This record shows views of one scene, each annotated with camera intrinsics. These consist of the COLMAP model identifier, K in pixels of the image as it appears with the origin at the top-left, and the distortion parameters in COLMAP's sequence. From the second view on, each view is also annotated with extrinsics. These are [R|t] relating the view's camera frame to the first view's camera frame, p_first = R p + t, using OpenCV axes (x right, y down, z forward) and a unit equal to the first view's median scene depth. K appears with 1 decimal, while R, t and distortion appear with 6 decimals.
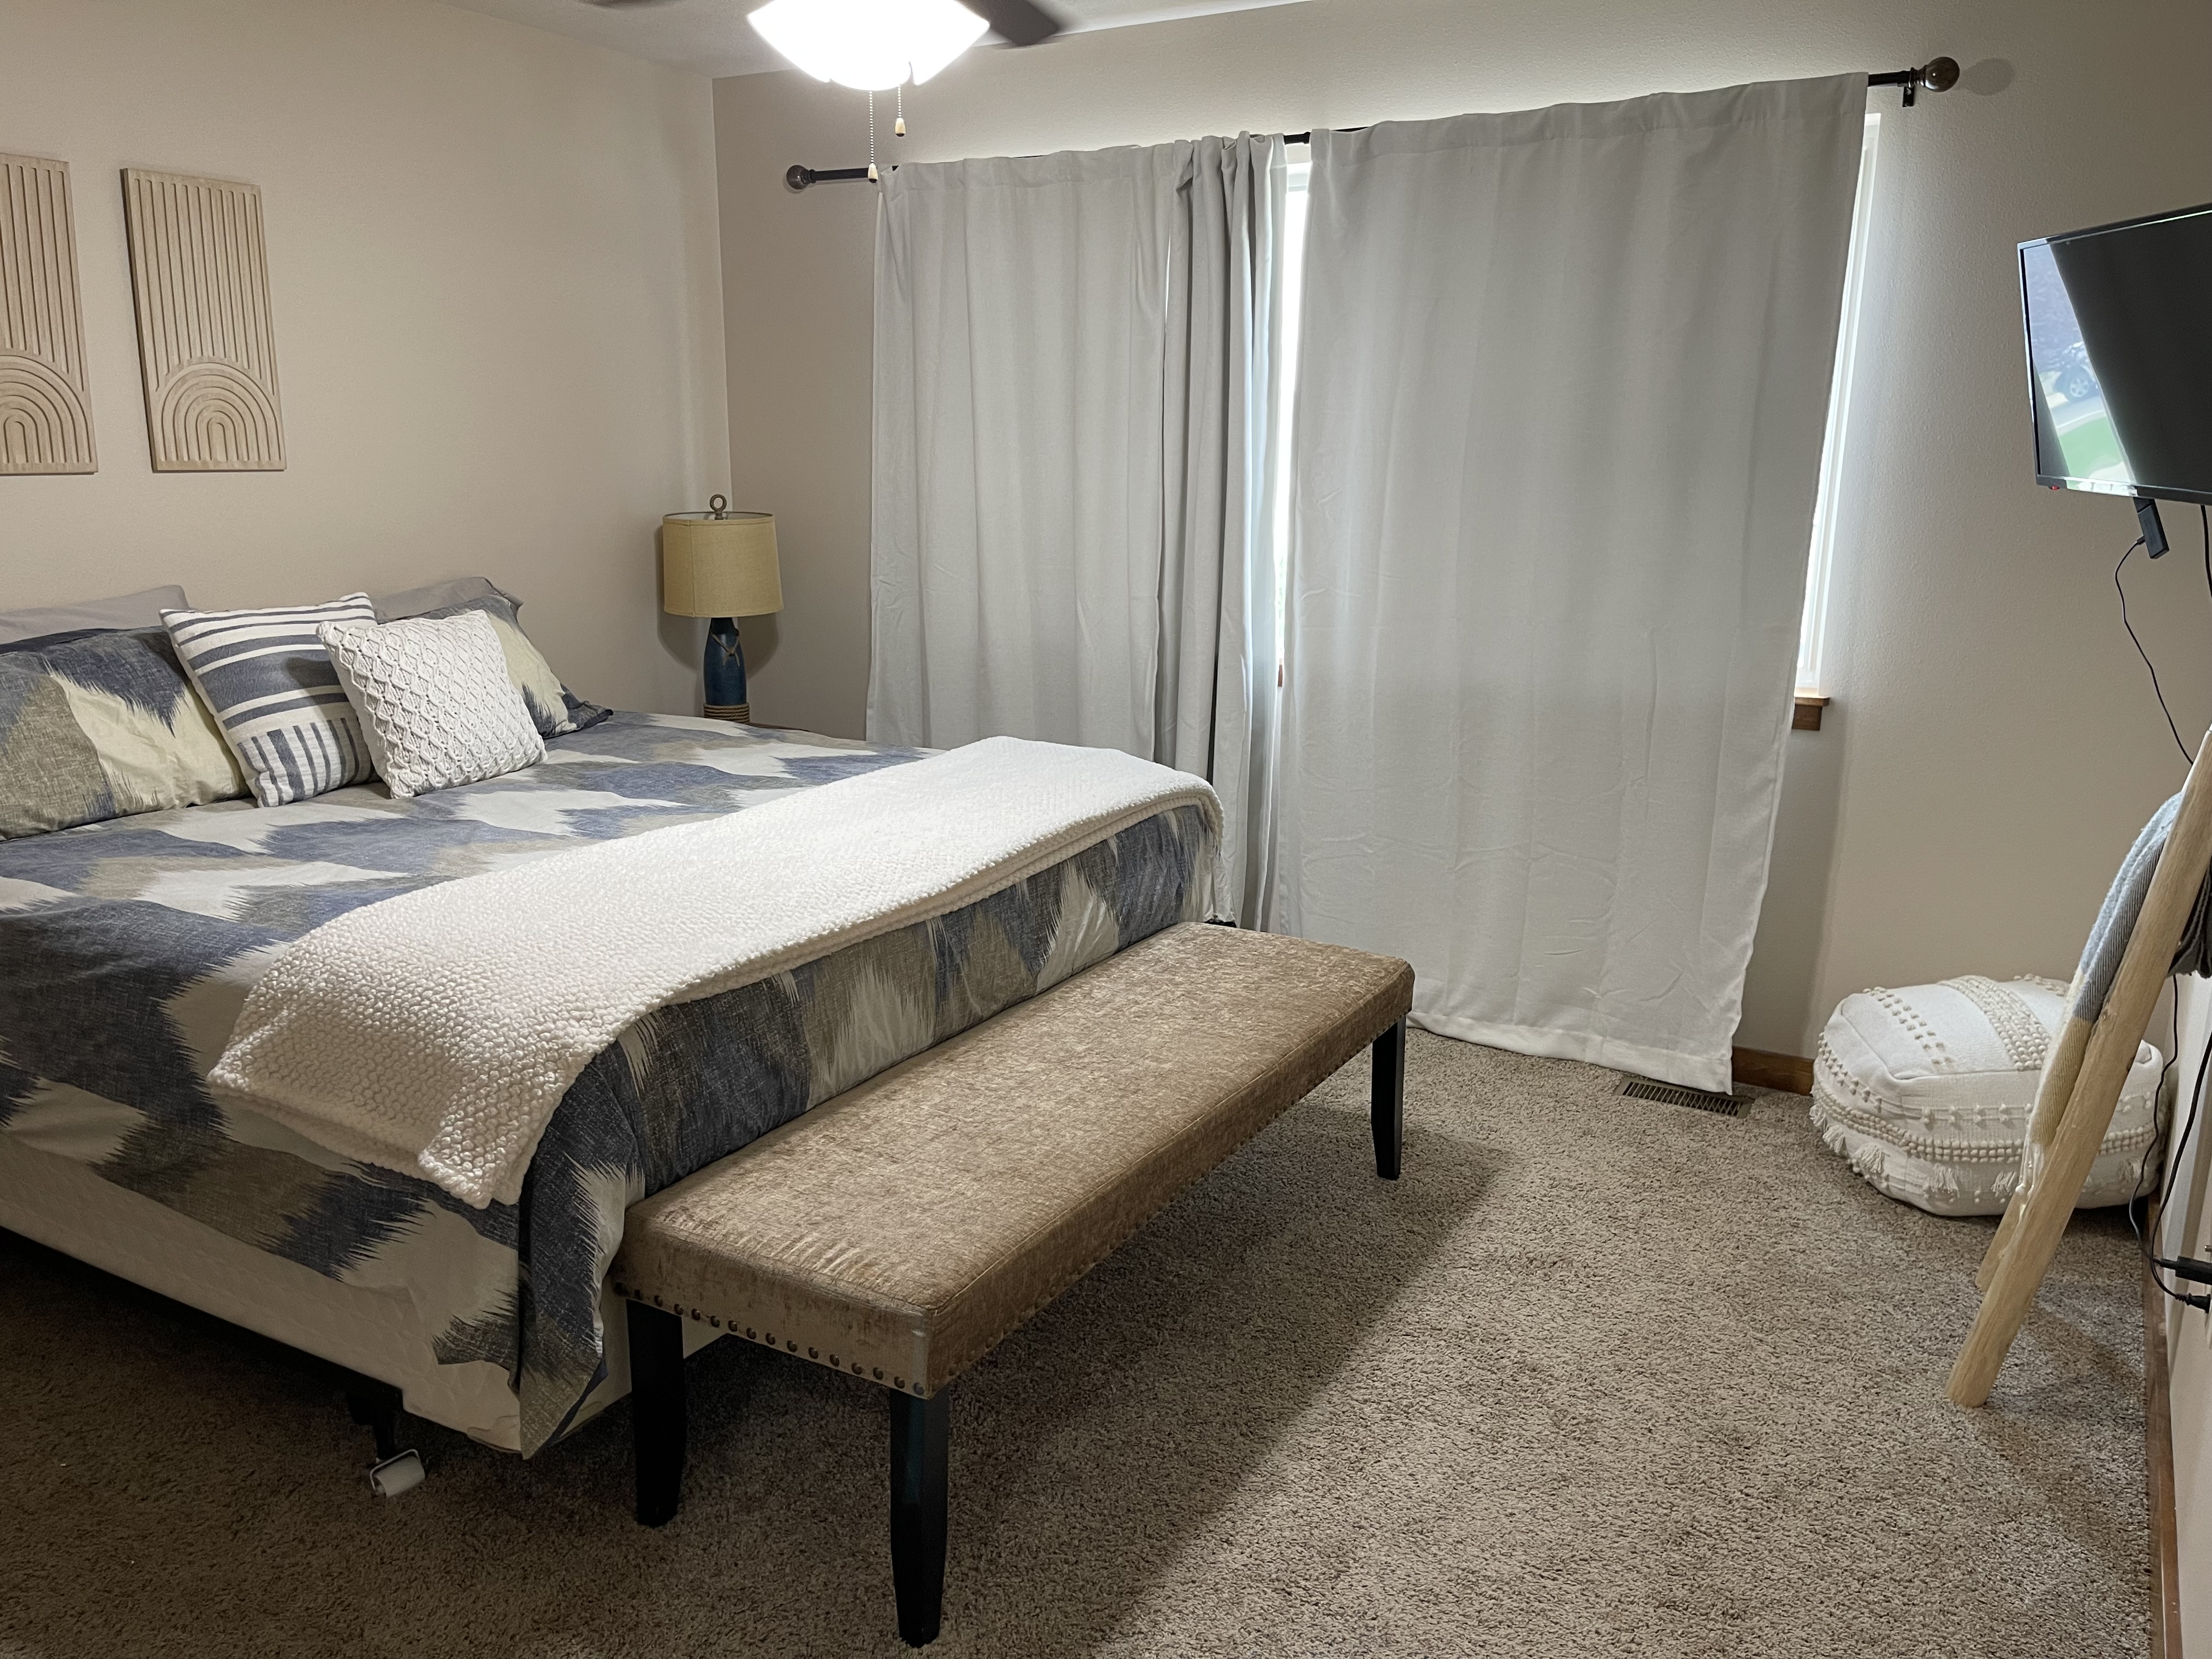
lens RADIAL K [[1661.9, 0, 1106.0], [0, 1661.9, 829.5], [0, 0, 1]] dist [0.063001, -0.099623]
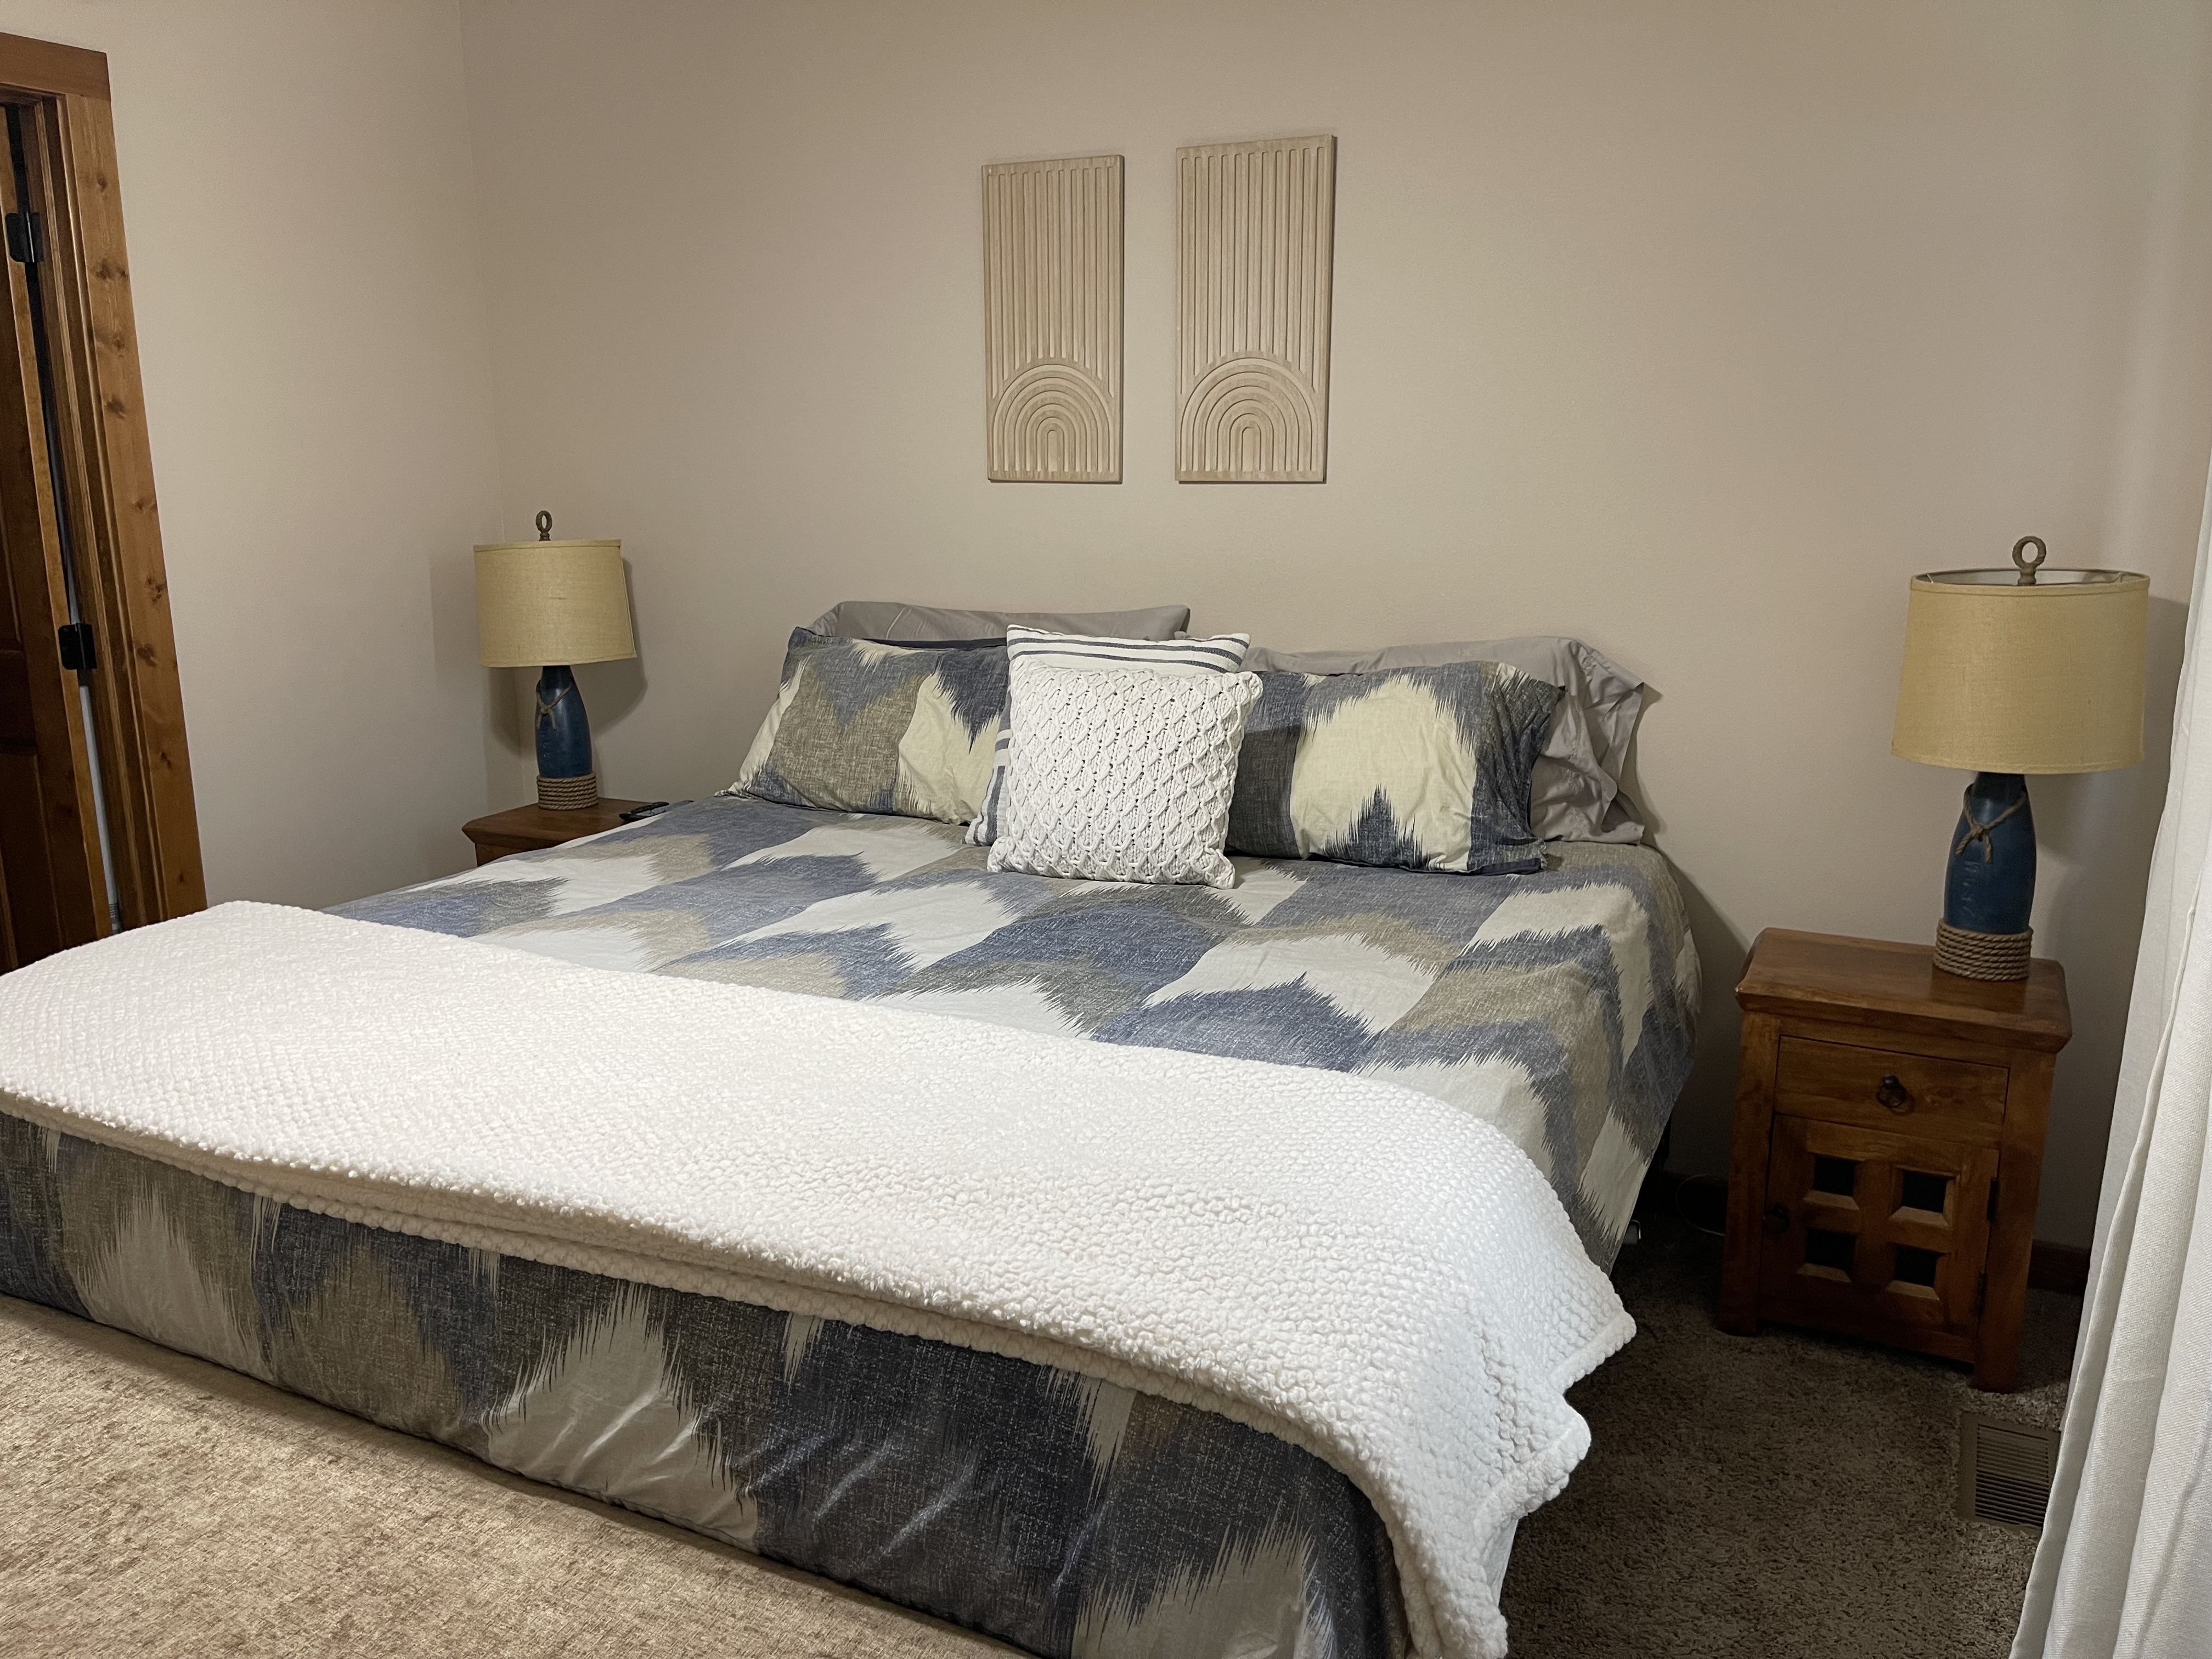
lens RADIAL K [[1661.9, 0, 1106.0], [0, 1661.9, 829.5], [0, 0, 1]] dist [0.063001, -0.099623]
pose [[0.067773, 0.208567, -0.975657, 0.422014], [-0.224604, 0.955993, 0.188761, -0.224768], [0.972090, 0.206344, 0.111635, 1.039004]]
